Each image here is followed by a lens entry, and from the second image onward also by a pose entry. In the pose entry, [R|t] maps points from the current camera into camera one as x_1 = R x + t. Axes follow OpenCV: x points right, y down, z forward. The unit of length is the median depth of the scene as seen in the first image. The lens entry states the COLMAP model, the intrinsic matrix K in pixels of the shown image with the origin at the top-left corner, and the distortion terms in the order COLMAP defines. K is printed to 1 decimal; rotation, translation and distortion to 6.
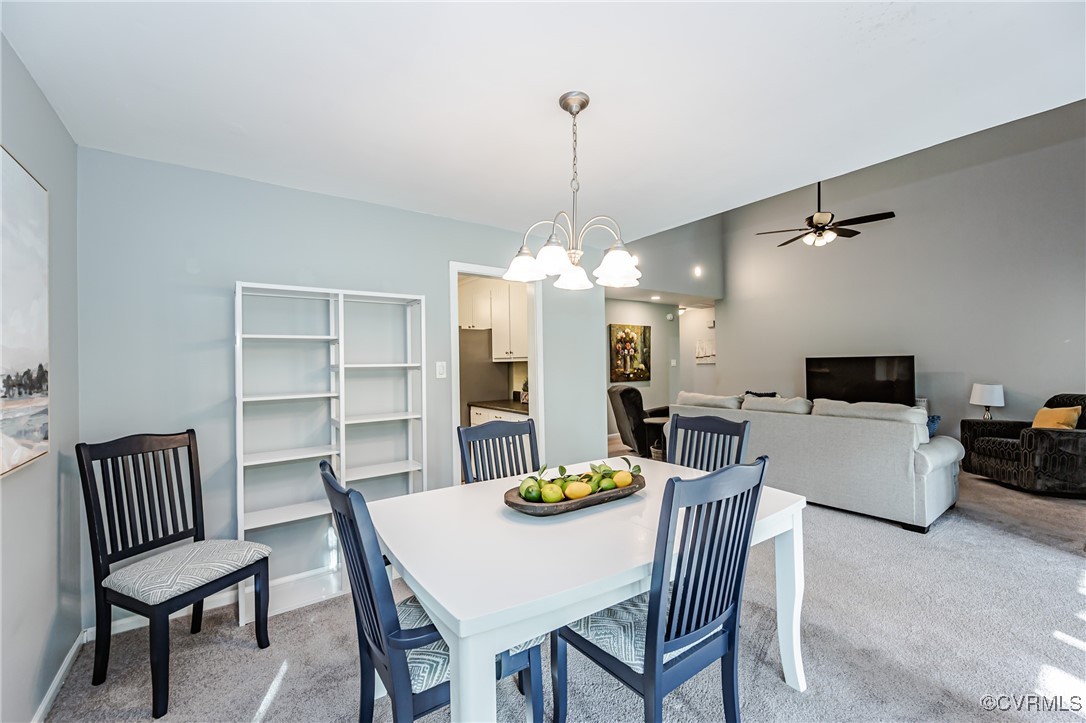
lens RADIAL K [[438.6, 0, 534.6], [0, 438.6, 358.8], [0, 0, 1]] dist [0.000031, 0.000195]
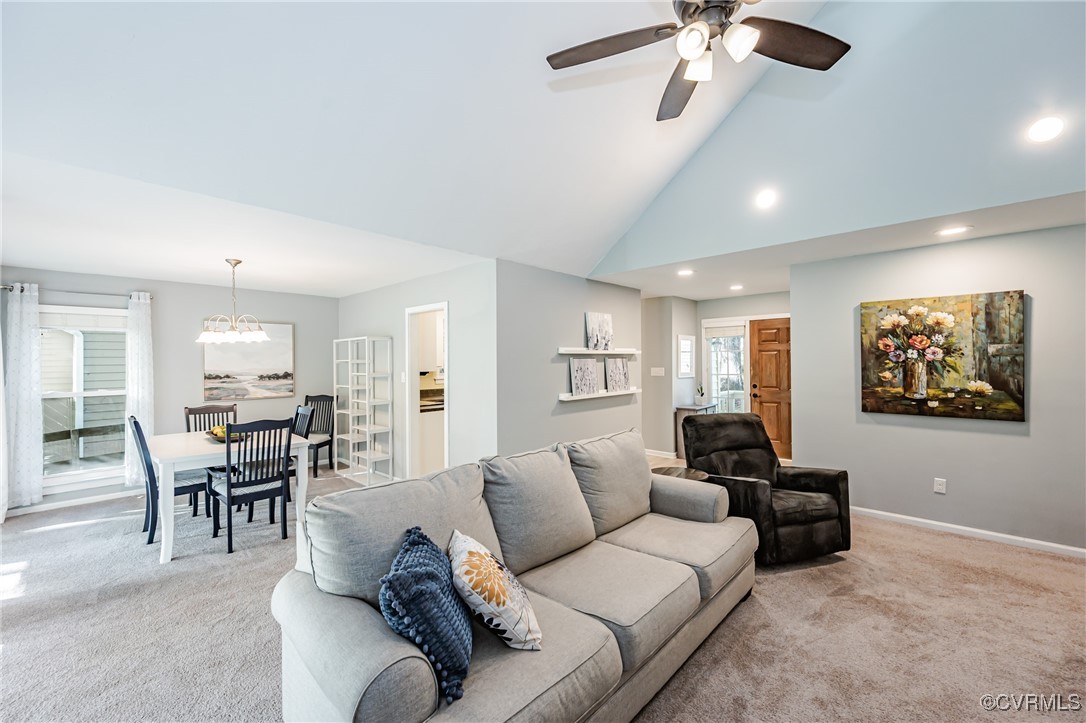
lens RADIAL K [[438.6, 0, 546.3], [0, 438.6, 357.9], [0, 0, 1]] dist [0.000031, 0.000195]
pose [[0.233763, 0.005493, -0.972278, 0.583909], [0.010047, 0.999917, 0.008065, -0.019455], [0.972242, -0.011654, 0.233688, 0.485054]]
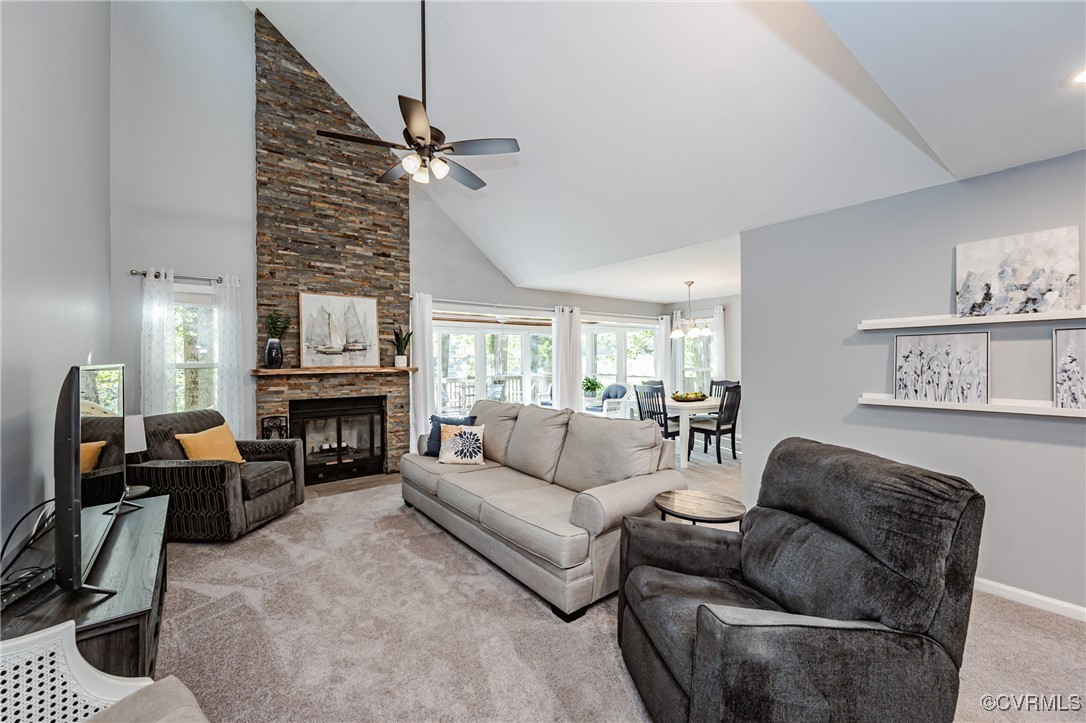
lens RADIAL K [[438.6, 0, 537.9], [0, 438.6, 361.1], [0, 0, 1]] dist [0.000031, 0.000195]
pose [[-0.997477, 0.022256, -0.067419, 0.331481], [0.022439, 0.999746, -0.001964, 0.000419], [0.067358, -0.003472, -0.997723, 0.985593]]
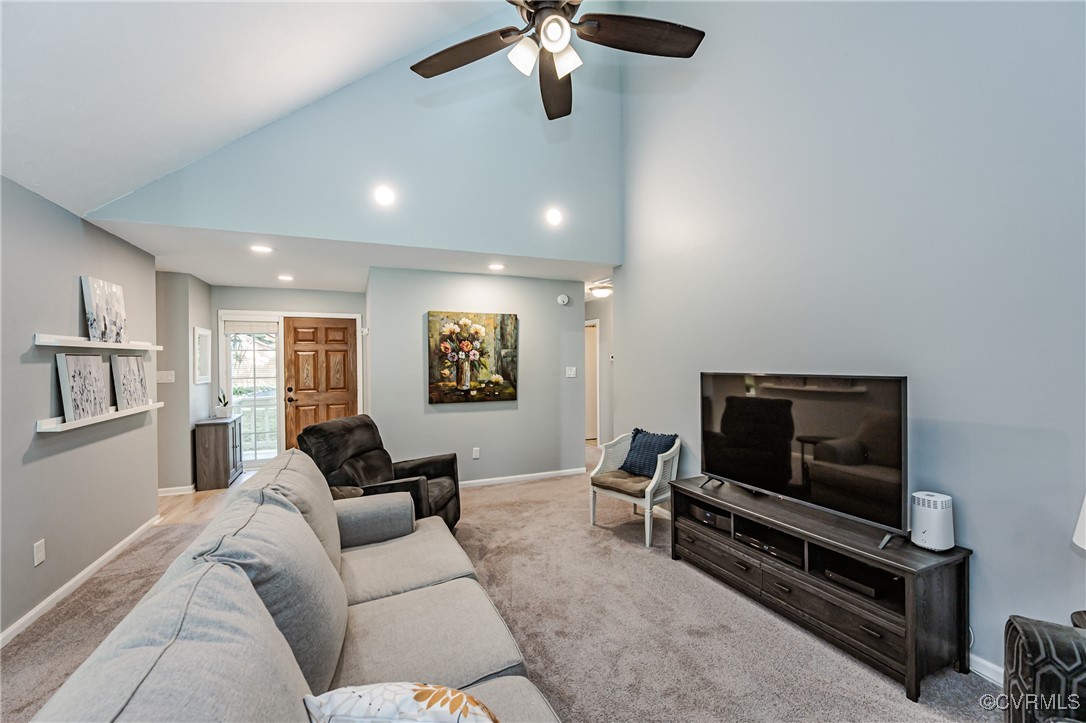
lens RADIAL K [[438.6, 0, 544.1], [0, 438.6, 363.2], [0, 0, 1]] dist [0.000031, 0.000195]
pose [[0.983879, 0.008312, -0.178641, 0.433947], [-0.005716, 0.999871, 0.015042, -0.014614], [0.178743, -0.013778, 0.983799, 0.397796]]
